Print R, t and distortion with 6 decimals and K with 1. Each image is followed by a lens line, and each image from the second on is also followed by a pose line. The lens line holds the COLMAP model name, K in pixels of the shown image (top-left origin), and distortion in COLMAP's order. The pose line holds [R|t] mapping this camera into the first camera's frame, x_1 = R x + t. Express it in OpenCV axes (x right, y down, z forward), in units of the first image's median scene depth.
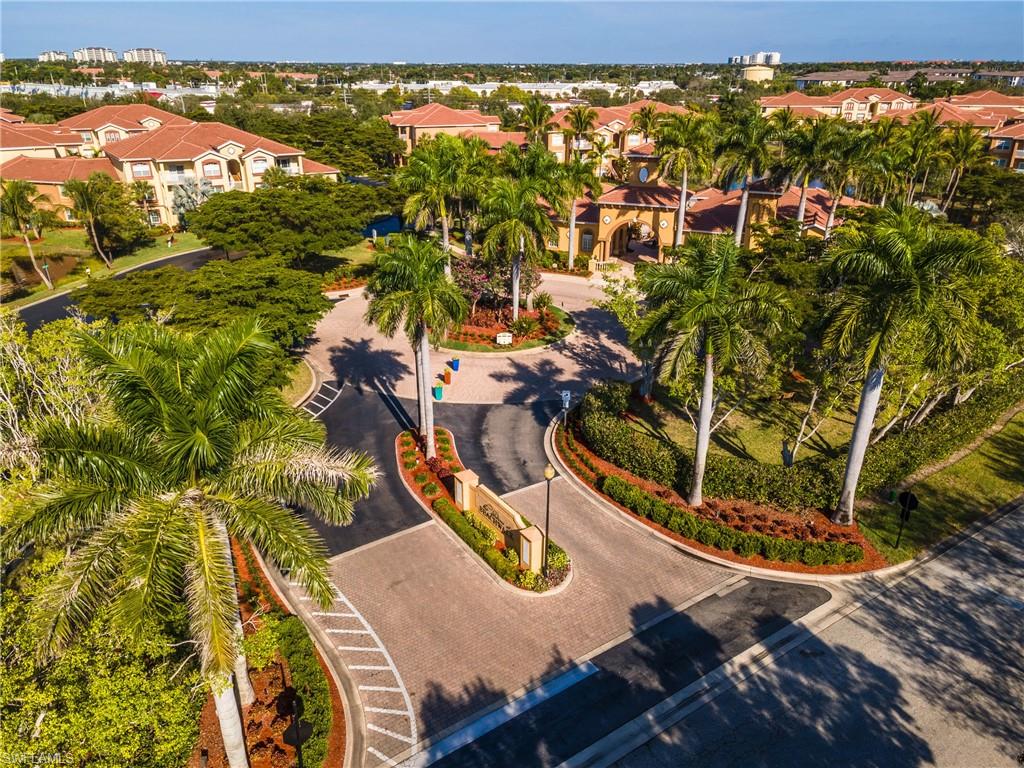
lens RADIAL K [[740.5, 0, 511.0], [0, 740.5, 392.3], [0, 0, 1]] dist [0.006503, 0.052301]
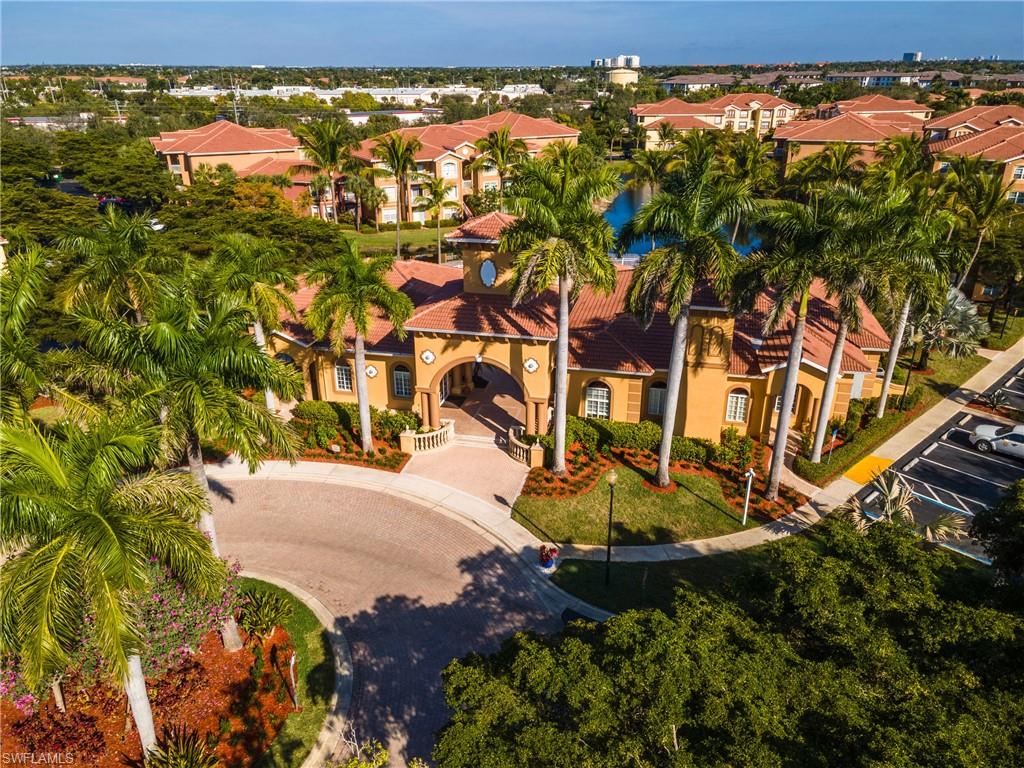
lens RADIAL K [[740.5, 0, 511.0], [0, 740.5, 392.3], [0, 0, 1]] dist [0.006503, 0.052301]
pose [[0.986769, -0.071029, 0.145744, 0.036448], [0.071551, 0.997436, 0.001669, -0.068009], [-0.145488, 0.008782, 0.989321, 0.153455]]
